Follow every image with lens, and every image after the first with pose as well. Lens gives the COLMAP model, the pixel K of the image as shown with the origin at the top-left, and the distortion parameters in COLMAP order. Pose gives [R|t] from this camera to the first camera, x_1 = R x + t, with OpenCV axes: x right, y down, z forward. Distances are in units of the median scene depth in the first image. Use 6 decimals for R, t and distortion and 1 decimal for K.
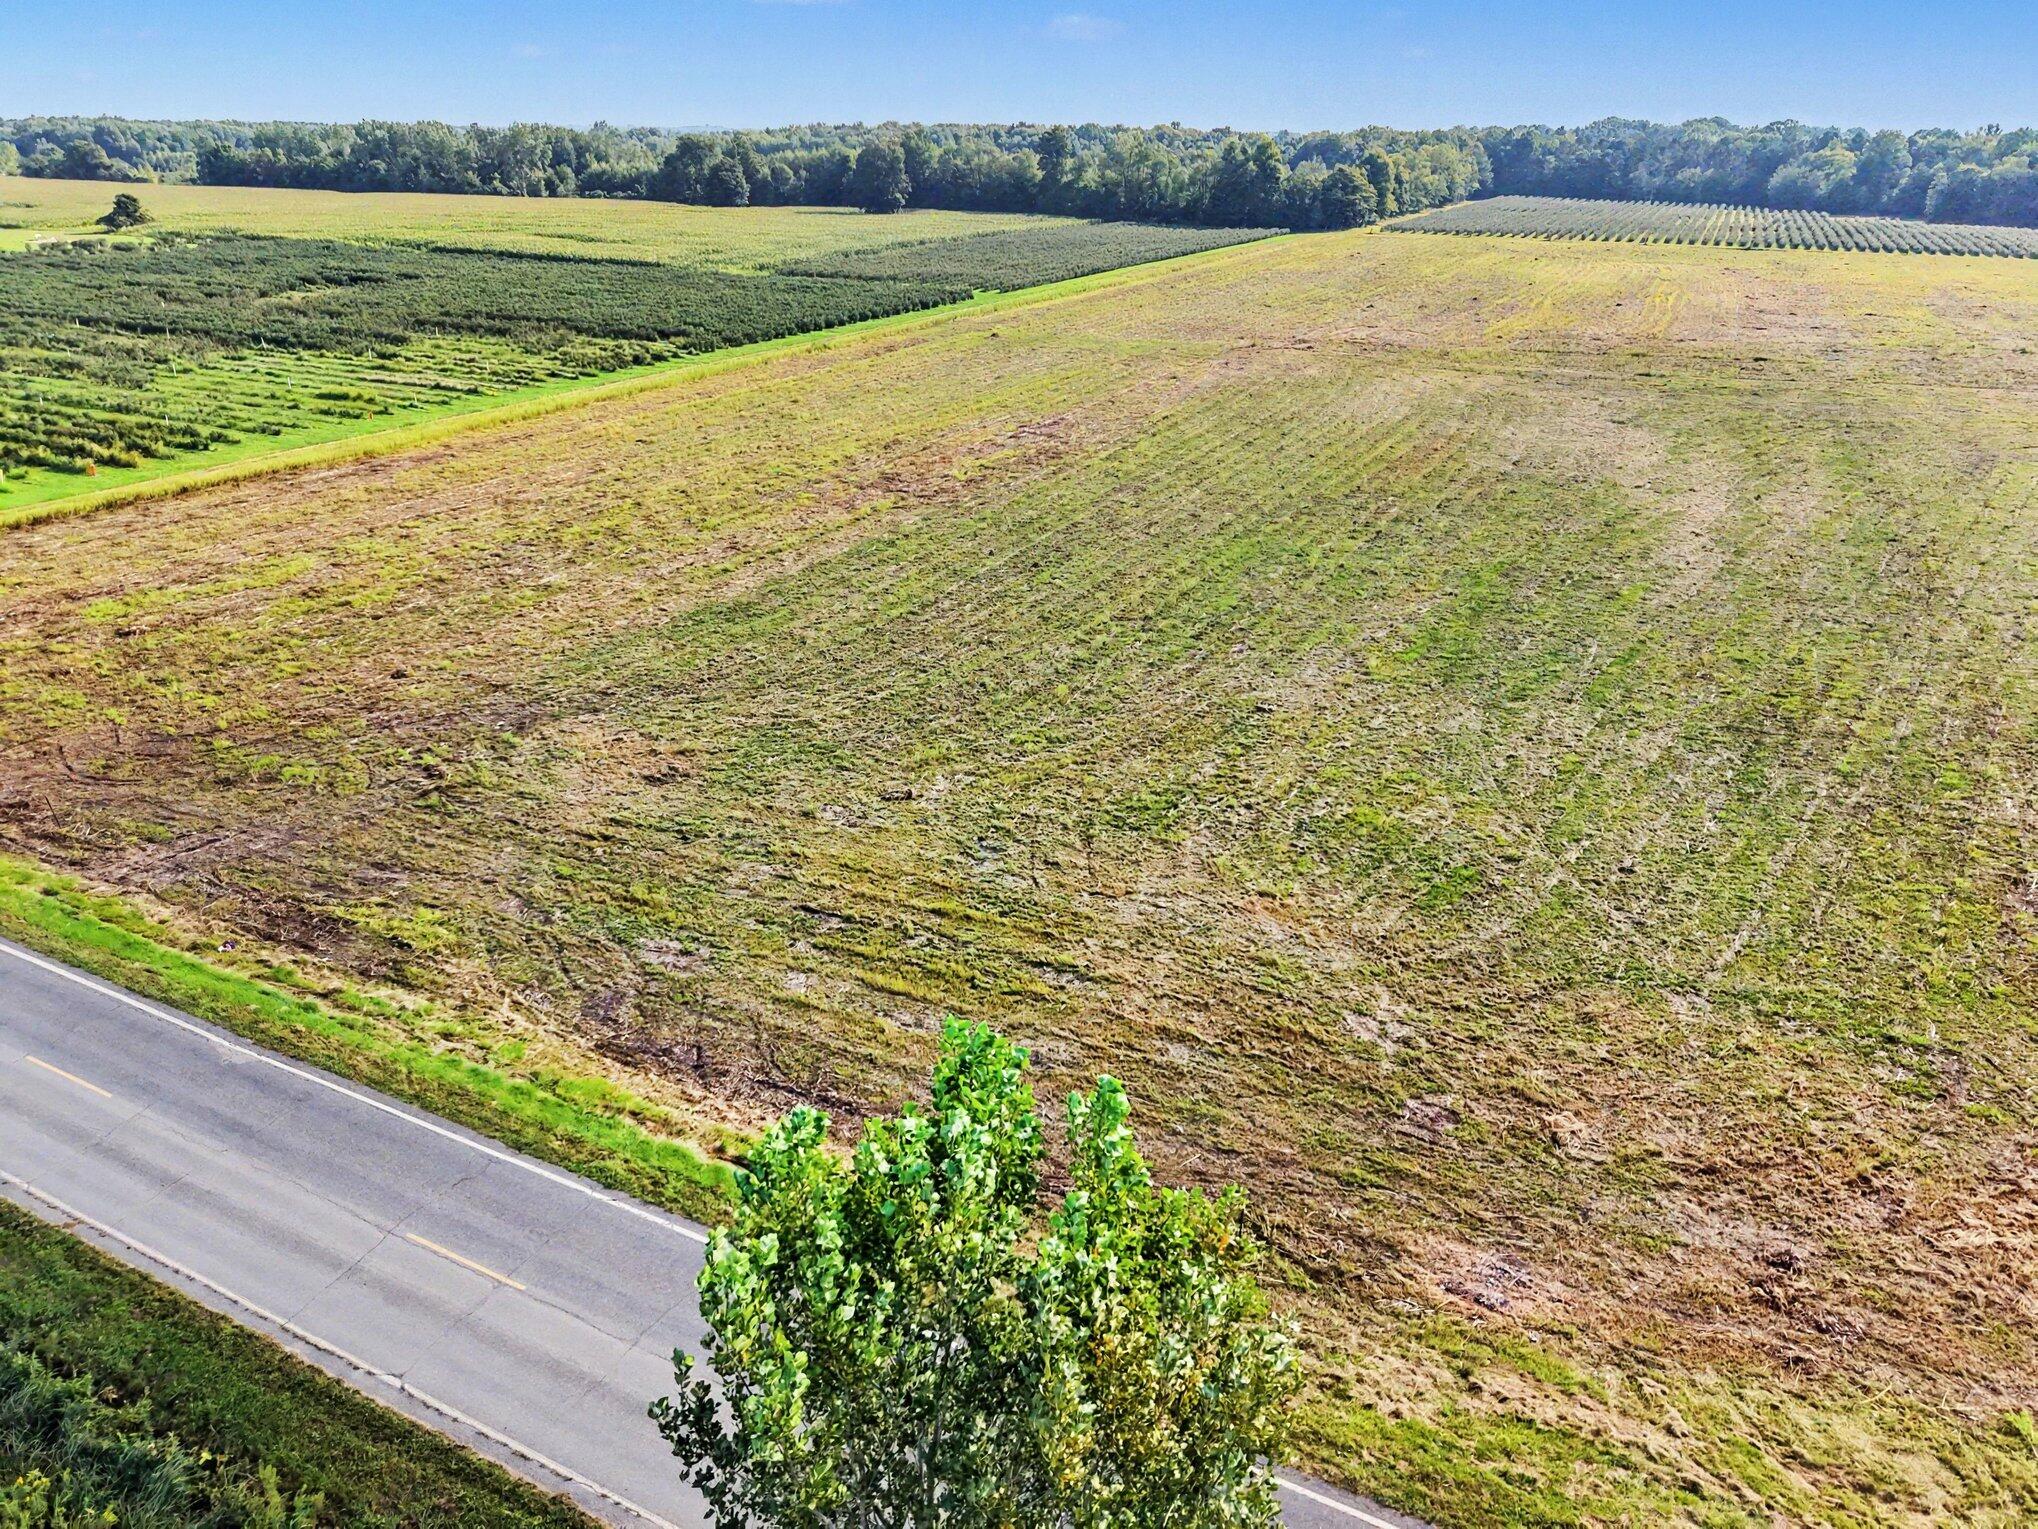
lens RADIAL K [[1380.3, 0, 1019.0], [0, 1380.3, 764.5], [0, 0, 1]] dist [0.027421, -0.024096]
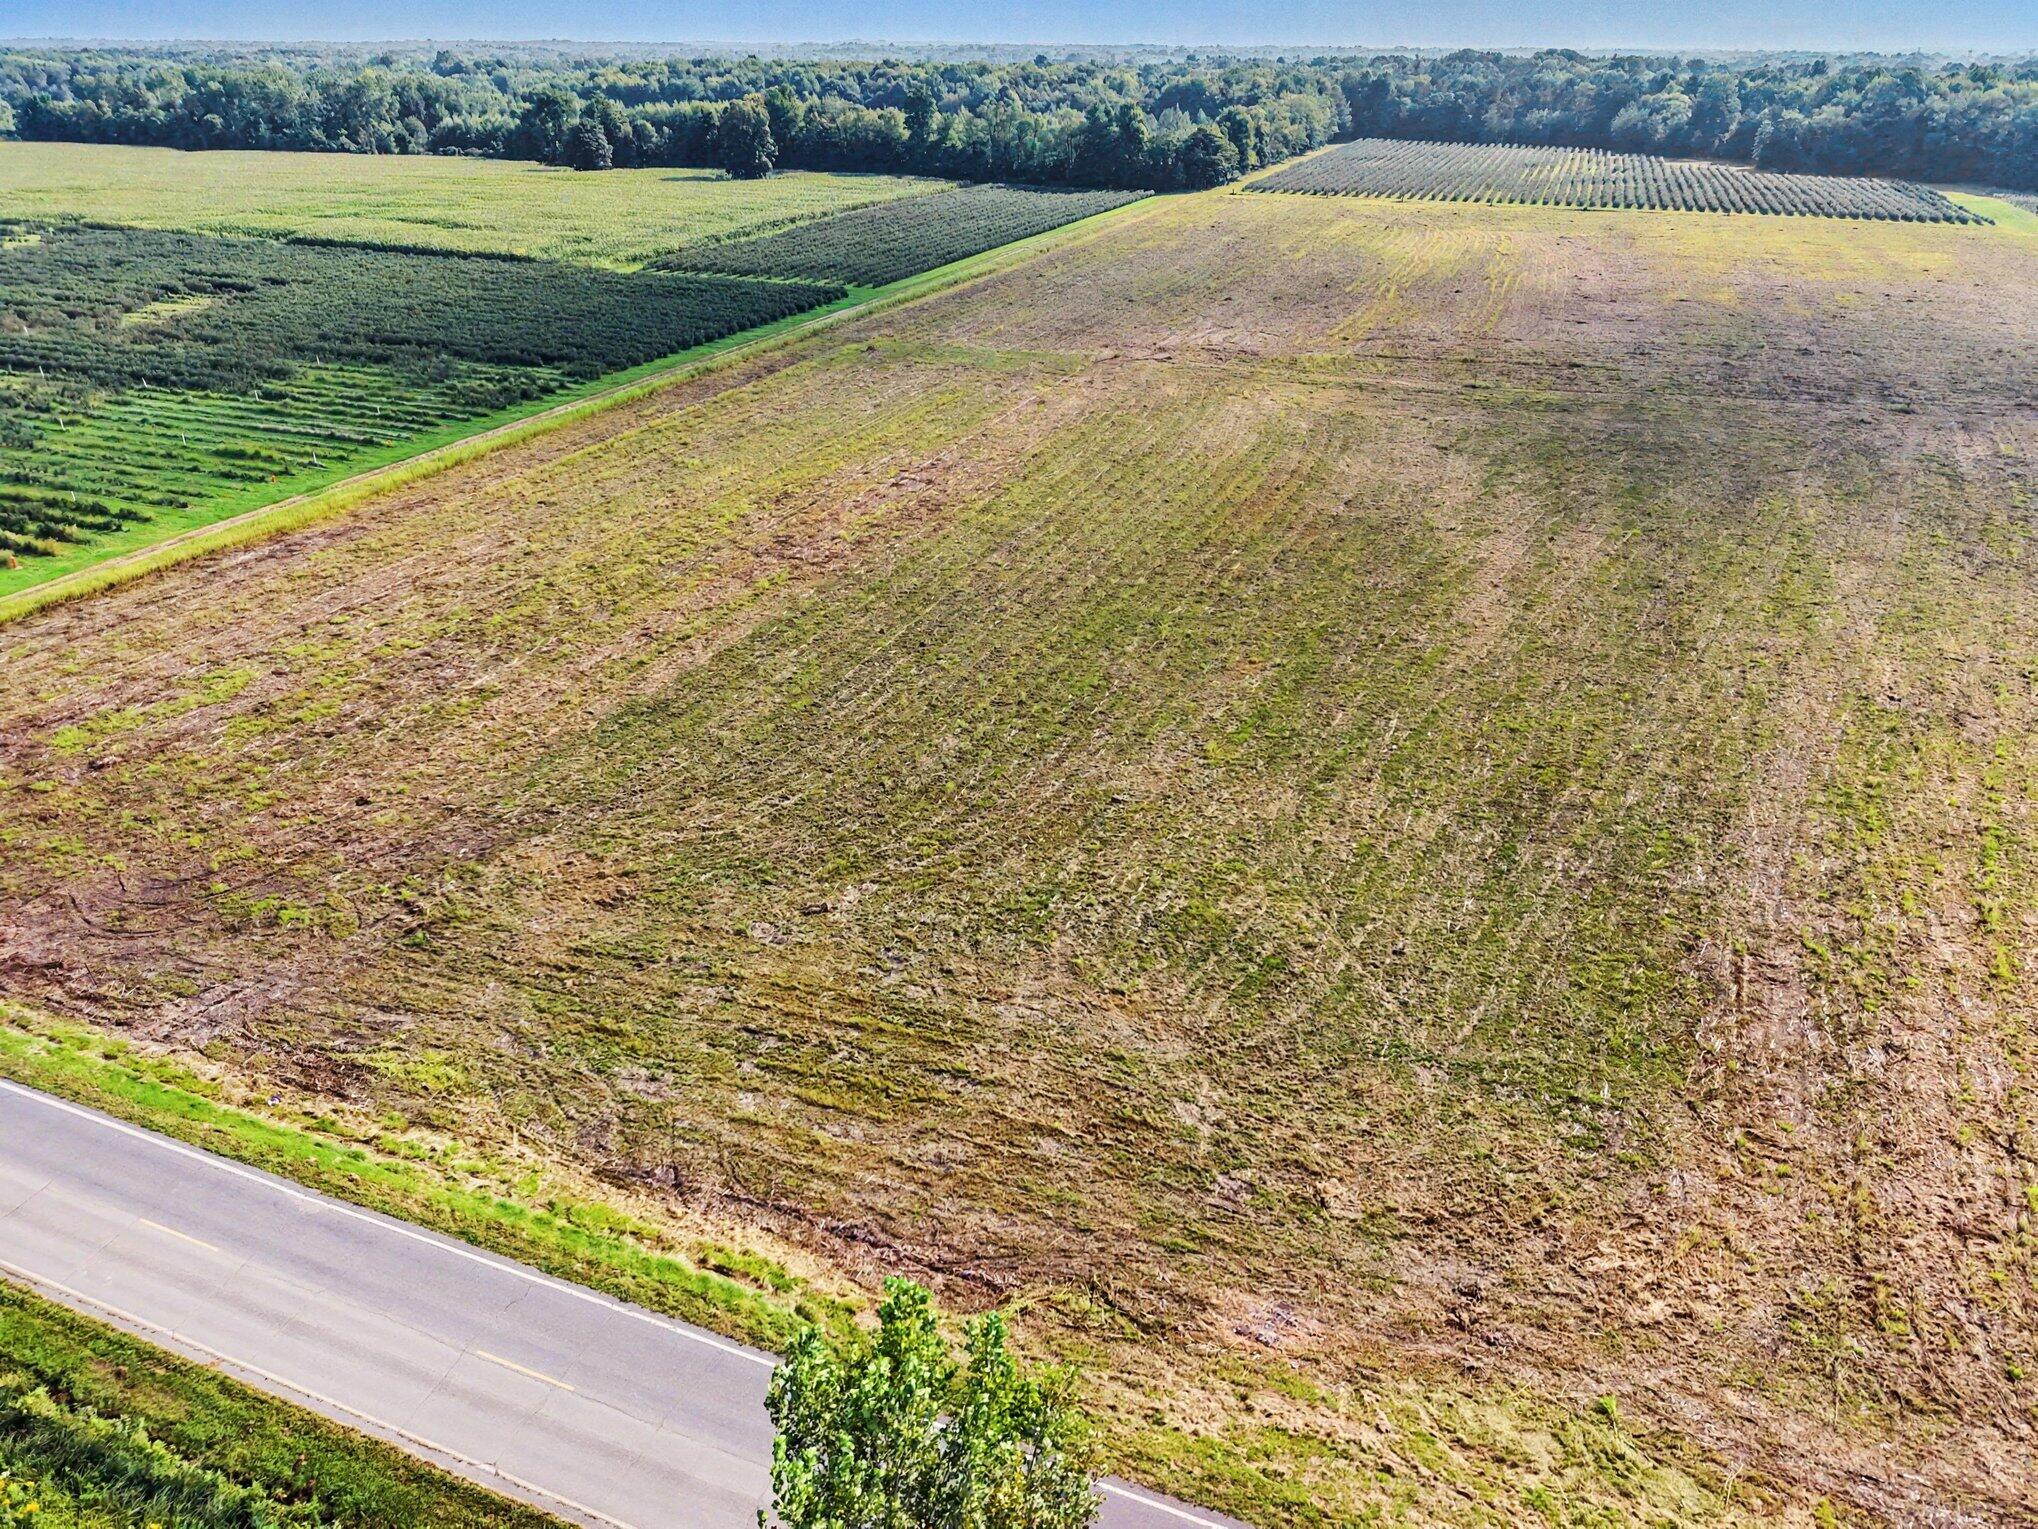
lens RADIAL K [[1380.3, 0, 1019.0], [0, 1380.3, 764.5], [0, 0, 1]] dist [0.027421, -0.024096]
pose [[0.996184, -0.046434, 0.073899, 0.006798], [0.042483, 0.997627, 0.054176, -0.187143], [-0.076239, -0.050830, 0.995793, -0.235866]]
